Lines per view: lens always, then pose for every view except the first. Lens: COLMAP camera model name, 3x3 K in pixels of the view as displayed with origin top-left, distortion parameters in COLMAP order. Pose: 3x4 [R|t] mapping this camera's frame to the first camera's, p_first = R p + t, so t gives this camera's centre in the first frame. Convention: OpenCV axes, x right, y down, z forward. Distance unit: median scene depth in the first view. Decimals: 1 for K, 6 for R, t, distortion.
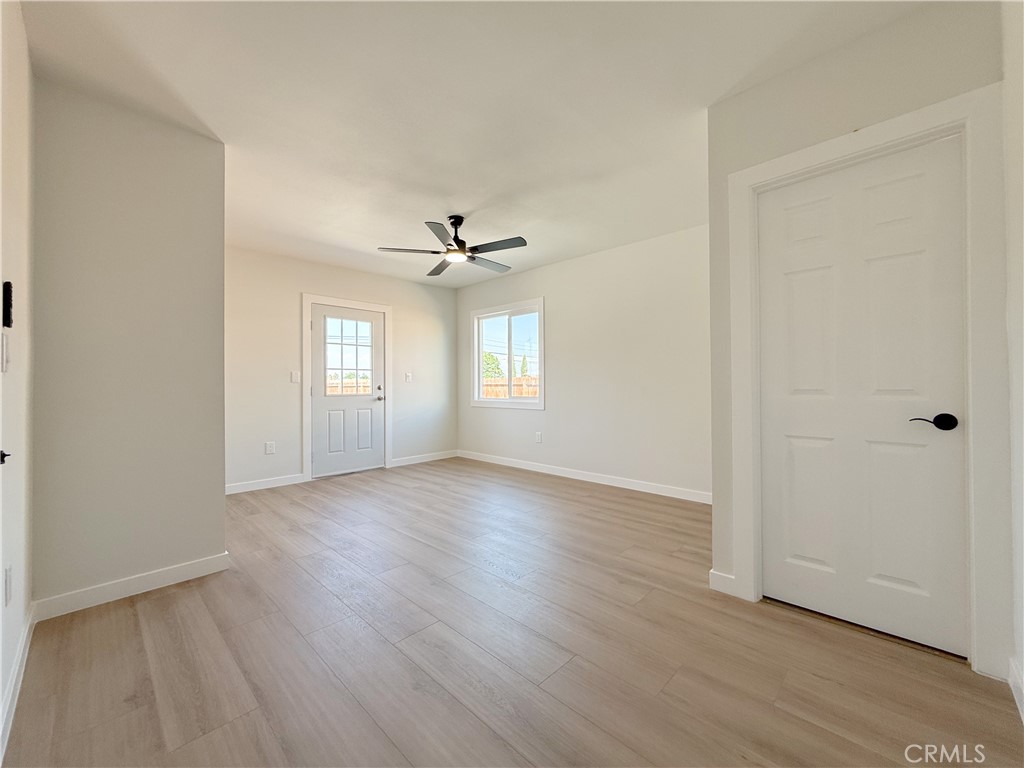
lens RADIAL K [[409.0, 0, 509.4], [0, 409.0, 384.3], [0, 0, 1]] dist [0.001556, 0.000451]
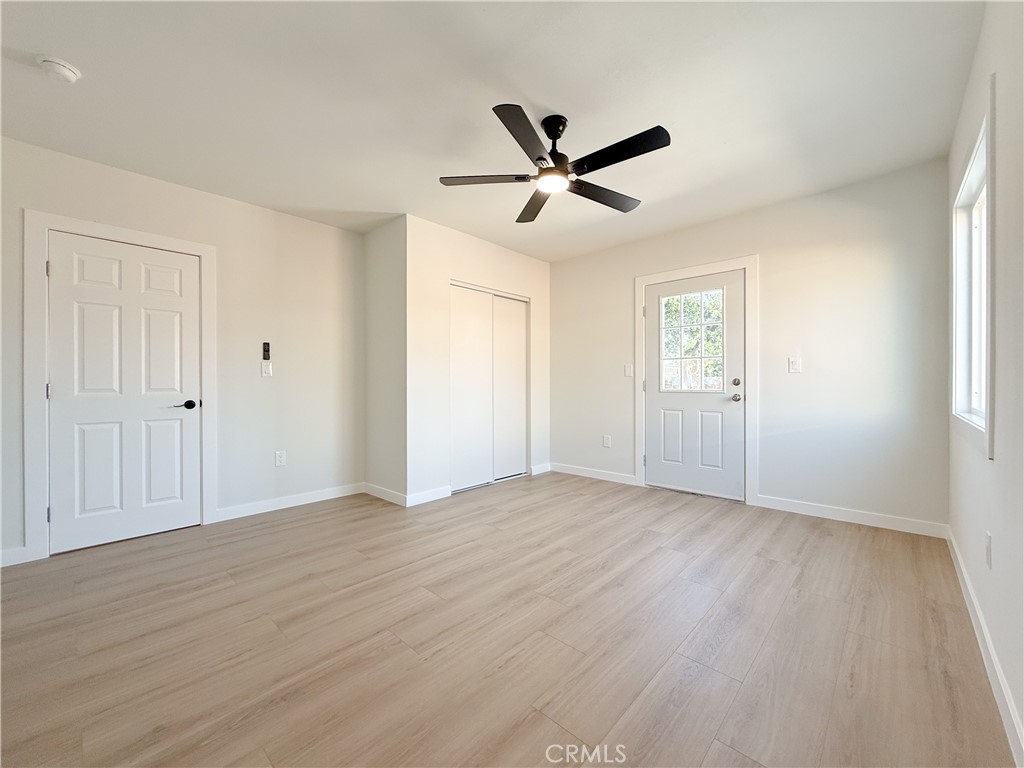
lens RADIAL K [[409.0, 0, 509.4], [0, 409.0, 384.3], [0, 0, 1]] dist [0.001556, 0.000451]
pose [[0.017885, 0.010001, -0.999790, 0.515851], [0.009144, 0.999907, 0.010166, 0.002263], [0.999798, -0.009323, 0.017792, 0.902442]]
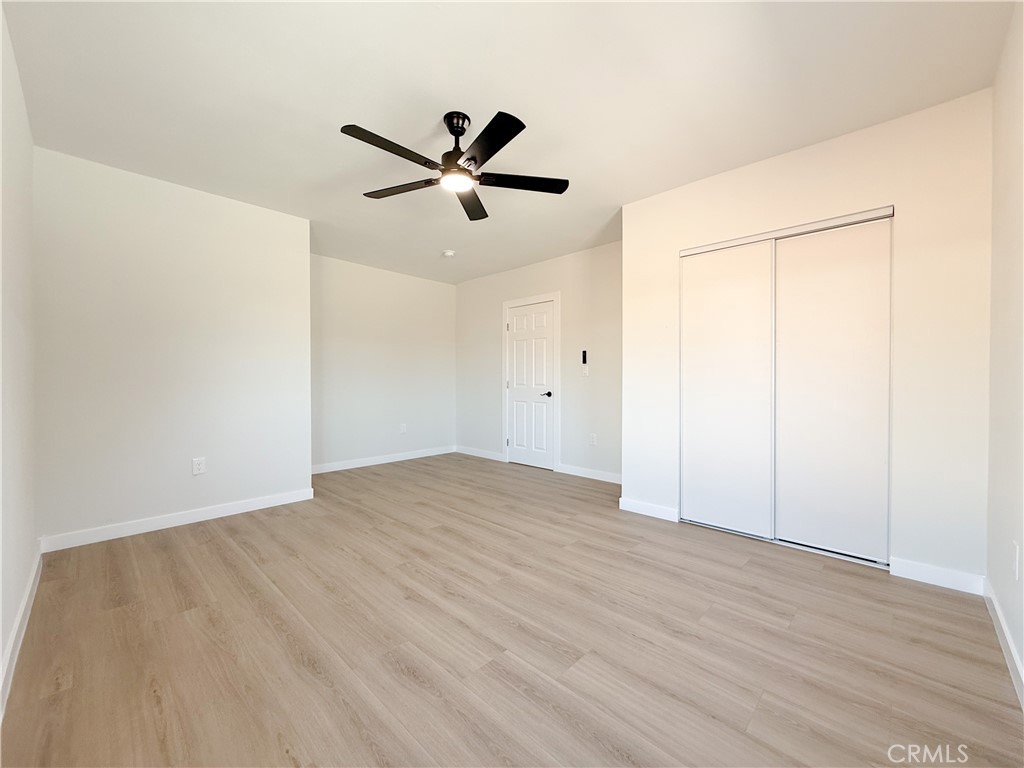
lens RADIAL K [[409.0, 0, 509.4], [0, 409.0, 384.3], [0, 0, 1]] dist [0.001556, 0.000451]
pose [[-0.999948, 0.010008, -0.002137, -0.205902], [0.010004, 0.999948, 0.001970, 0.009211], [0.002157, 0.001949, -0.999996, 1.623475]]
